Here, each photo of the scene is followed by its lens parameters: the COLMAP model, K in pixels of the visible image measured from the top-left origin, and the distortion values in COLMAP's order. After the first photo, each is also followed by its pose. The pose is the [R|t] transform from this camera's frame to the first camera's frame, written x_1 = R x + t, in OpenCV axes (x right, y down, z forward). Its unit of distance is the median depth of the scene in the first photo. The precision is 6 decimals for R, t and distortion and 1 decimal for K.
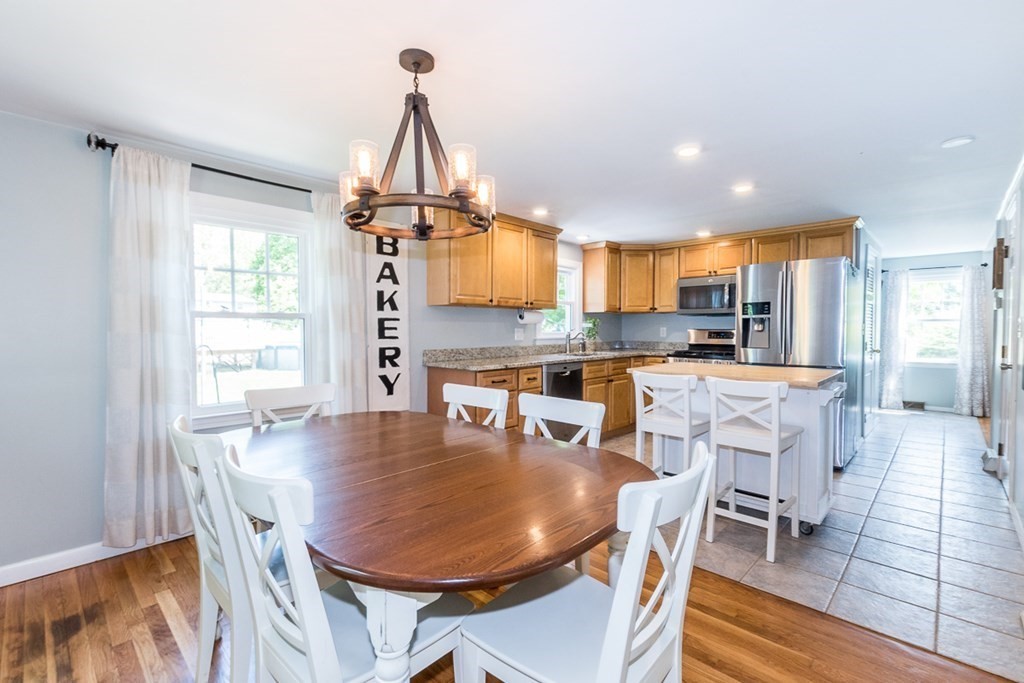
lens RADIAL K [[453.0, 0, 501.0], [0, 453.0, 342.5], [0, 0, 1]] dist [0.009304, -0.000503]
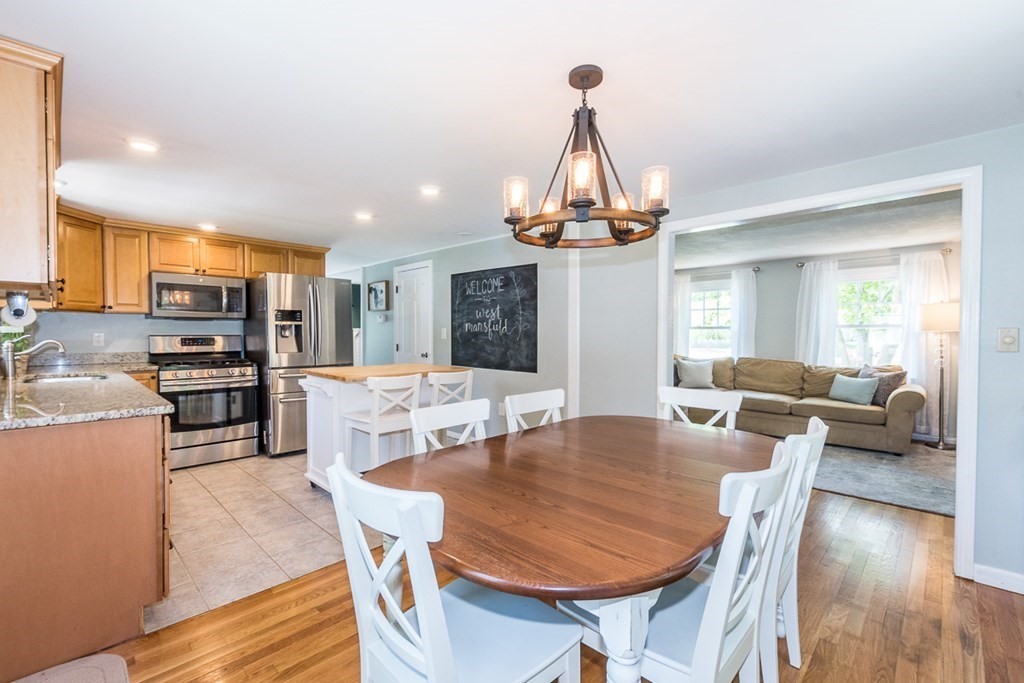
lens RADIAL K [[453.0, 0, 510.4], [0, 453.0, 340.4], [0, 0, 1]] dist [0.009304, -0.000503]
pose [[0.006005, -0.018042, 0.999819, -0.583899], [0.029155, 0.999415, 0.017859, -0.024103], [-0.999557, 0.029043, 0.006528, 0.547219]]
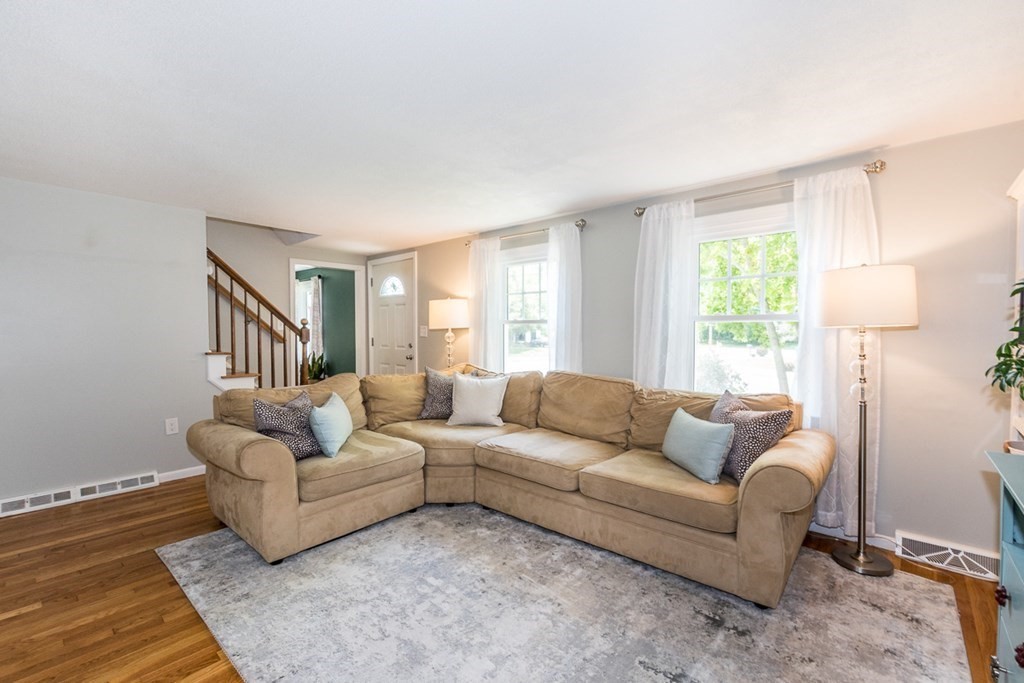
lens RADIAL K [[453.0, 0, 506.4], [0, 453.0, 339.1], [0, 0, 1]] dist [0.009304, -0.000503]
pose [[-0.029828, -0.022784, 0.999295, 0.136320], [0.029951, 0.999271, 0.023678, -0.003258], [-0.999106, 0.030636, -0.029124, -0.190275]]
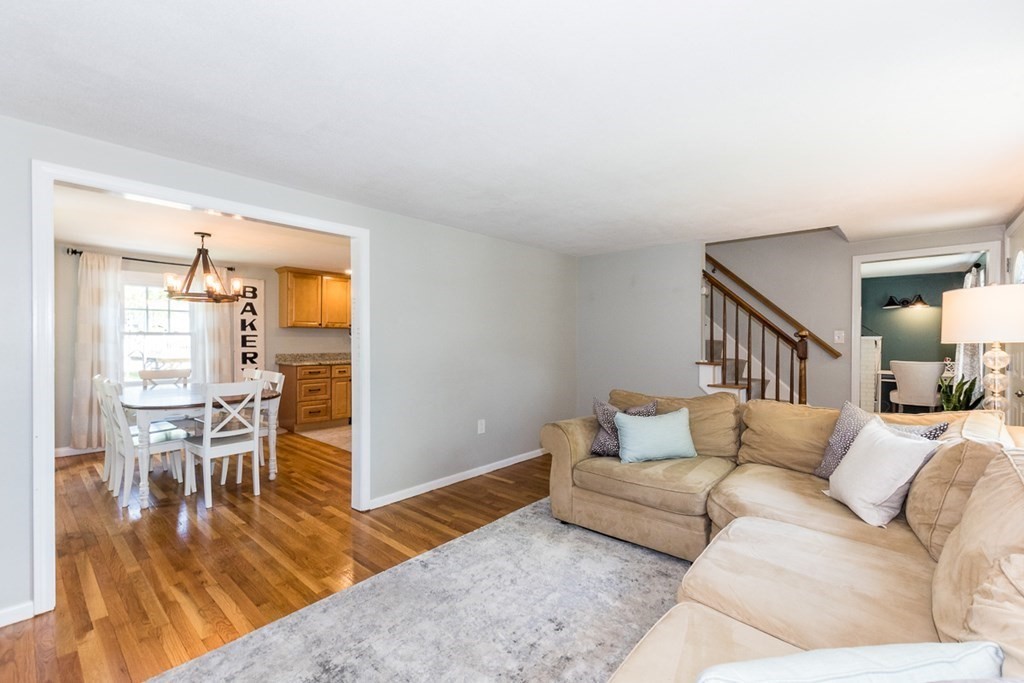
lens RADIAL K [[453.0, 0, 511.9], [0, 453.0, 343.6], [0, 0, 1]] dist [0.009304, -0.000503]
pose [[0.999620, 0.005090, 0.027074, 0.693424], [-0.004490, 0.999744, -0.022175, 0.011869], [-0.027180, 0.022045, 0.999387, -0.733644]]
